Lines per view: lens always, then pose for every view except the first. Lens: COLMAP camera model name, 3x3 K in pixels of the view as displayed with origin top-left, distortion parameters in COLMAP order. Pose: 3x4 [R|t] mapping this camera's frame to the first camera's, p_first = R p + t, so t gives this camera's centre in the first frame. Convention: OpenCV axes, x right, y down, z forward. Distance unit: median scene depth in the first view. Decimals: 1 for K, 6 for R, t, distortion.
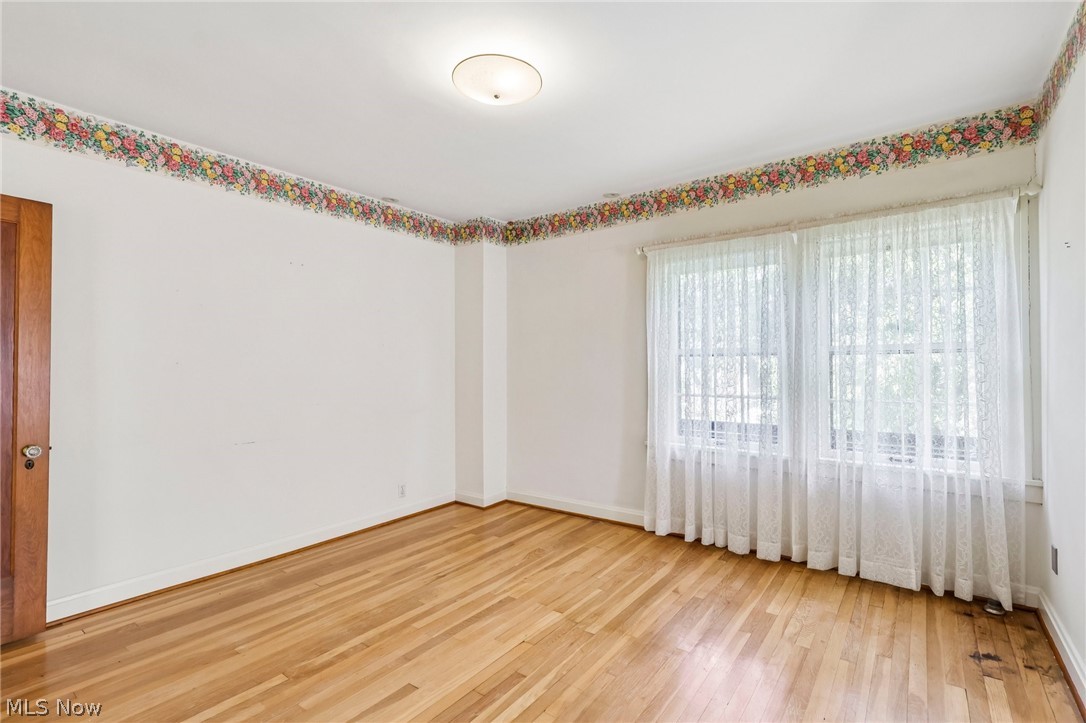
lens RADIAL K [[502.6, 0, 528.9], [0, 502.6, 352.0], [0, 0, 1]] dist [-0.002933, 0.001613]
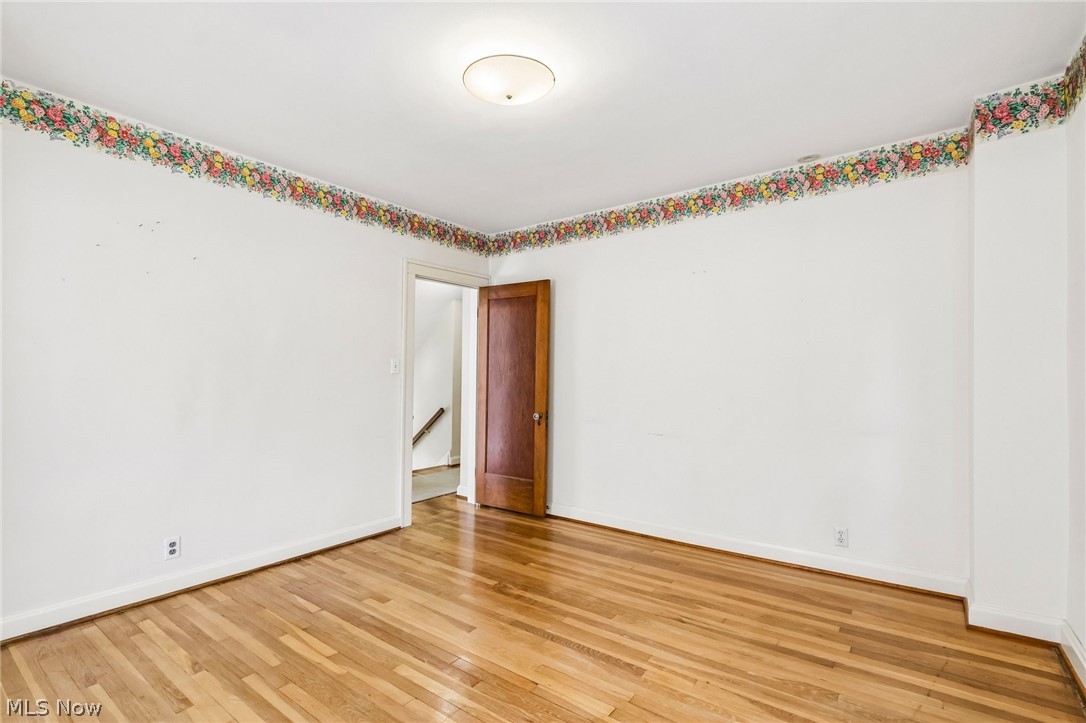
lens RADIAL K [[502.6, 0, 555.0], [0, 502.6, 370.7], [0, 0, 1]] dist [-0.002933, 0.001613]
pose [[0.028663, 0.002019, -0.999587, 0.650504], [0.028528, 0.999589, 0.002838, 0.017605], [0.999182, -0.028598, 0.028594, 0.761869]]
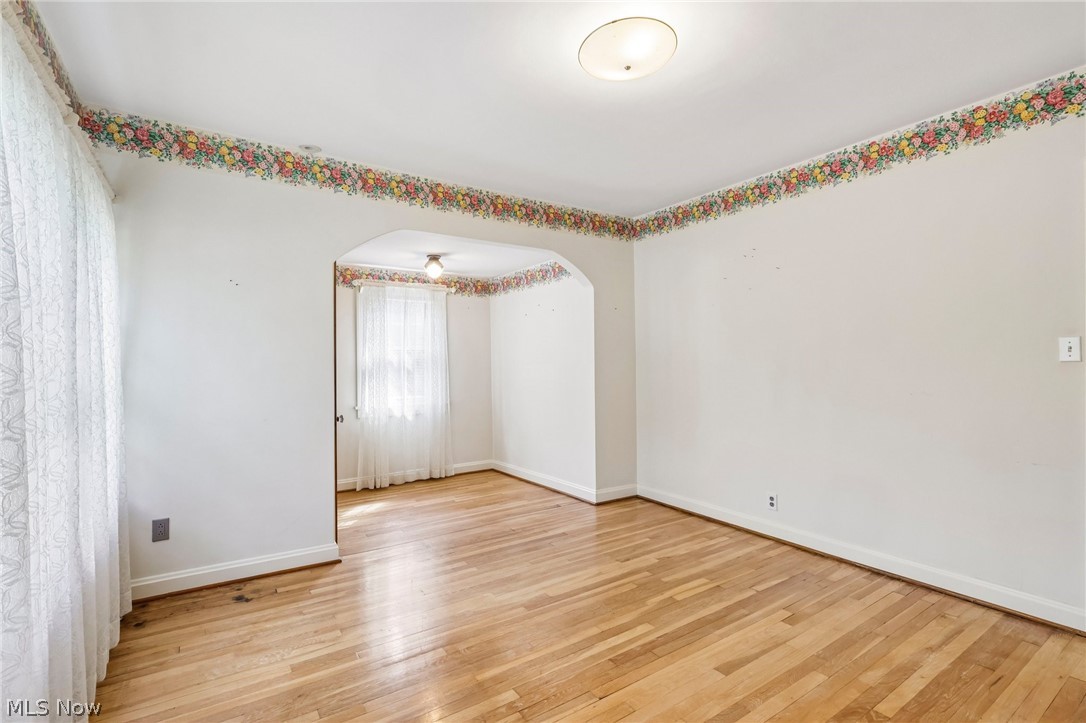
lens RADIAL K [[502.6, 0, 526.3], [0, 502.6, 370.8], [0, 0, 1]] dist [-0.002933, 0.001613]
pose [[-0.942148, 0.005988, 0.335143, -0.131184], [0.000723, 0.999874, -0.015830, 0.038781], [-0.335196, -0.014672, -0.942034, 1.361239]]
